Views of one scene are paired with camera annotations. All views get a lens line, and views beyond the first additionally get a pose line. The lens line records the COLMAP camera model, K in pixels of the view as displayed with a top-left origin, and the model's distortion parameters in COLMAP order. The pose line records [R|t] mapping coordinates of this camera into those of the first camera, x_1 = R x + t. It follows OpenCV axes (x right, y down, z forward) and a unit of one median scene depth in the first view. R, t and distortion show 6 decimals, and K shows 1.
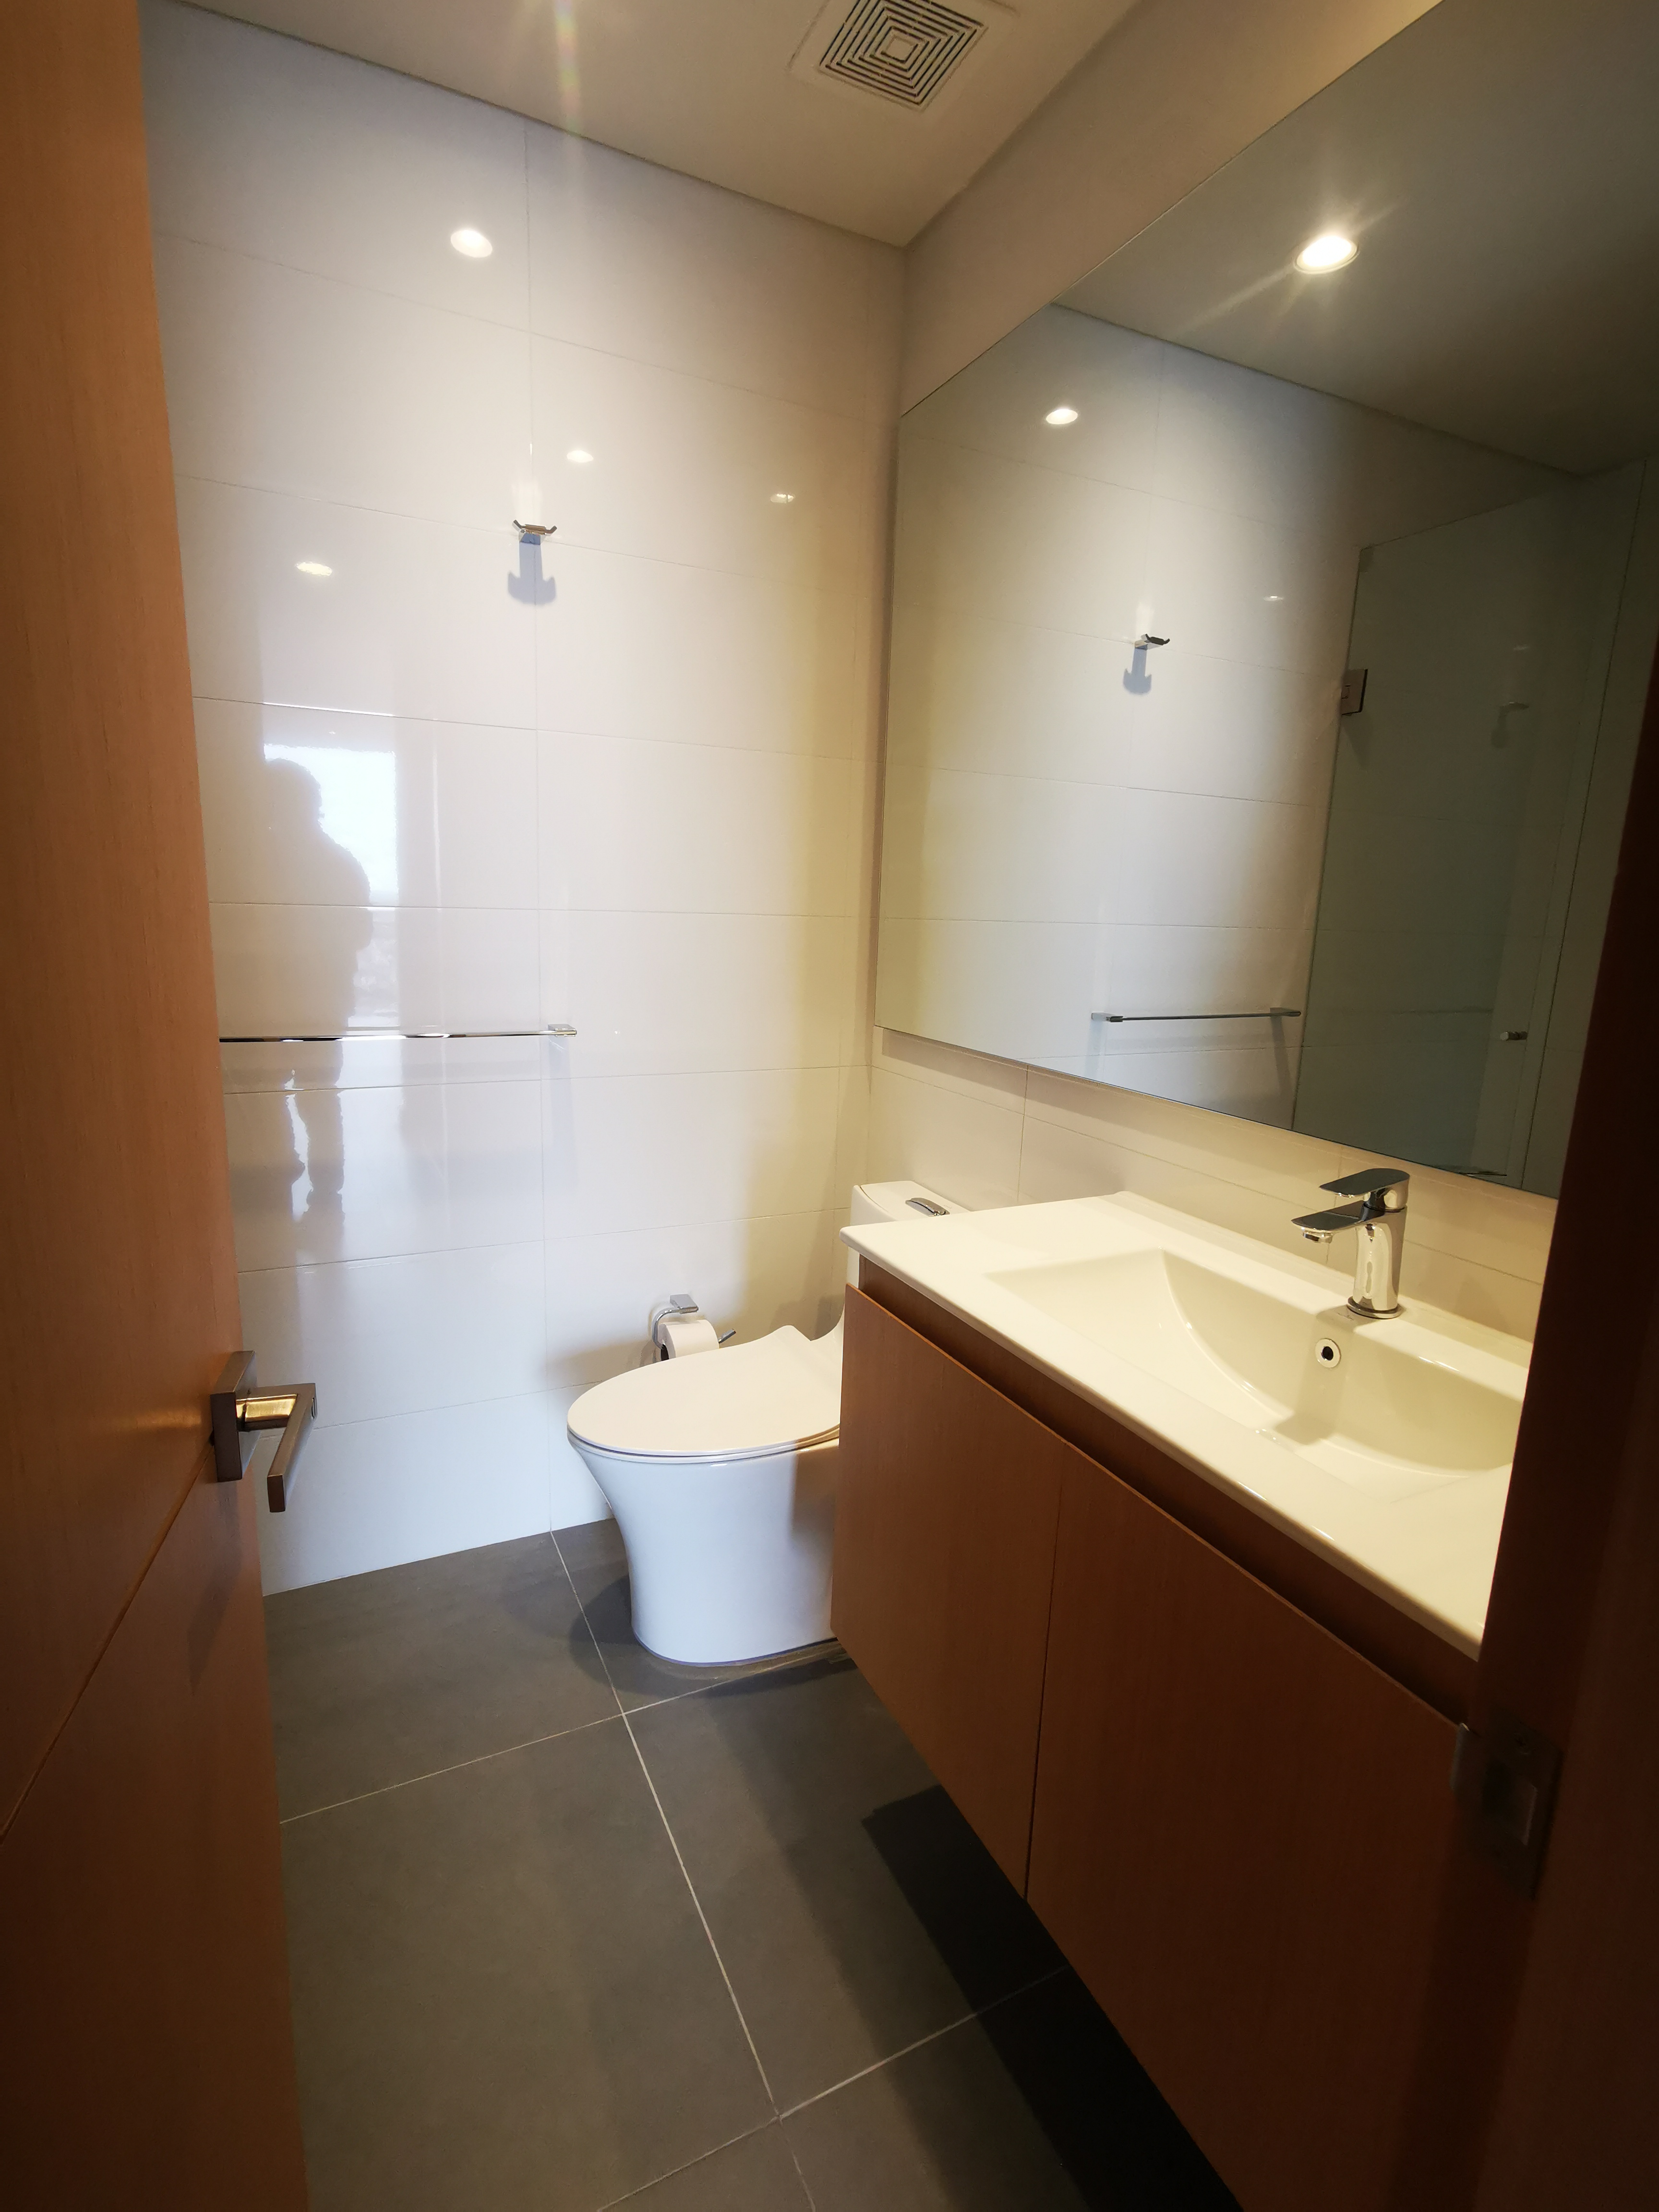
lens RADIAL K [[1064.5, 0, 829.5], [0, 1064.5, 1106.0], [0, 0, 1]] dist [-0.057555, 0.048612]
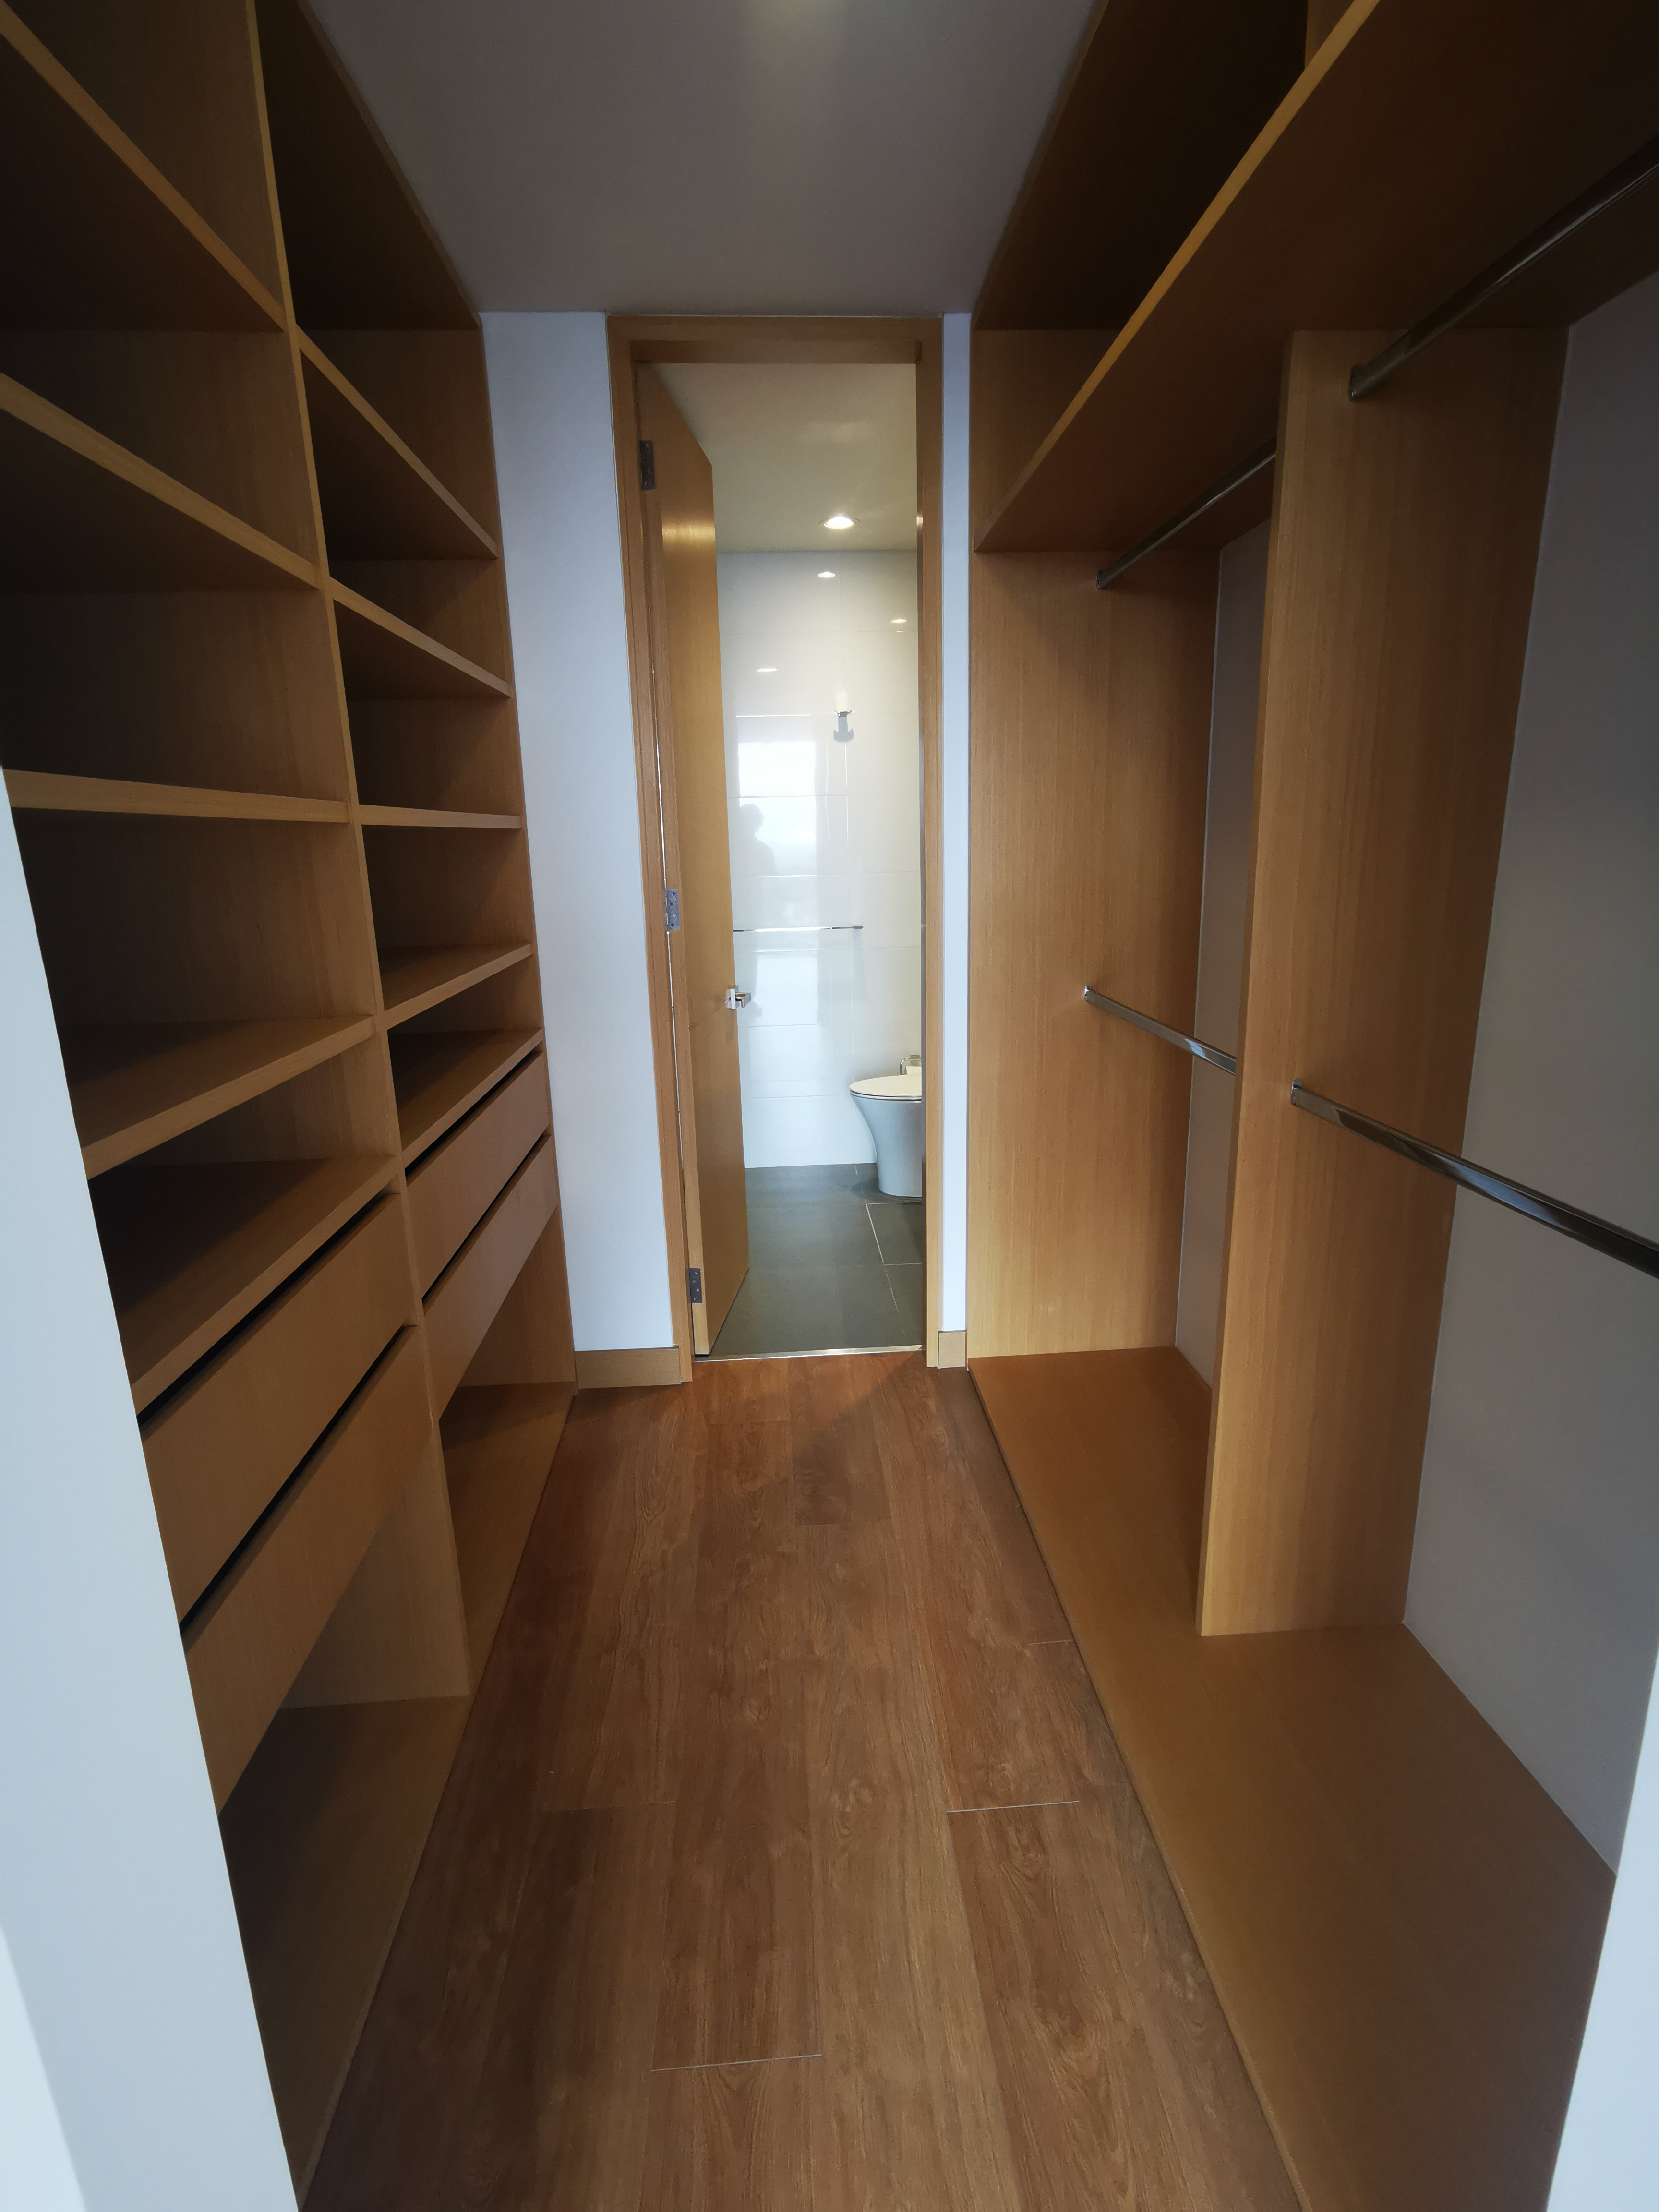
lens RADIAL K [[1064.5, 0, 829.5], [0, 1064.5, 1106.0], [0, 0, 1]] dist [-0.057555, 0.048612]
pose [[0.922811, 0.034952, -0.383663, 0.531184], [-0.016543, 0.998552, 0.051179, 0.178073], [0.384897, -0.040881, 0.922054, -1.046900]]
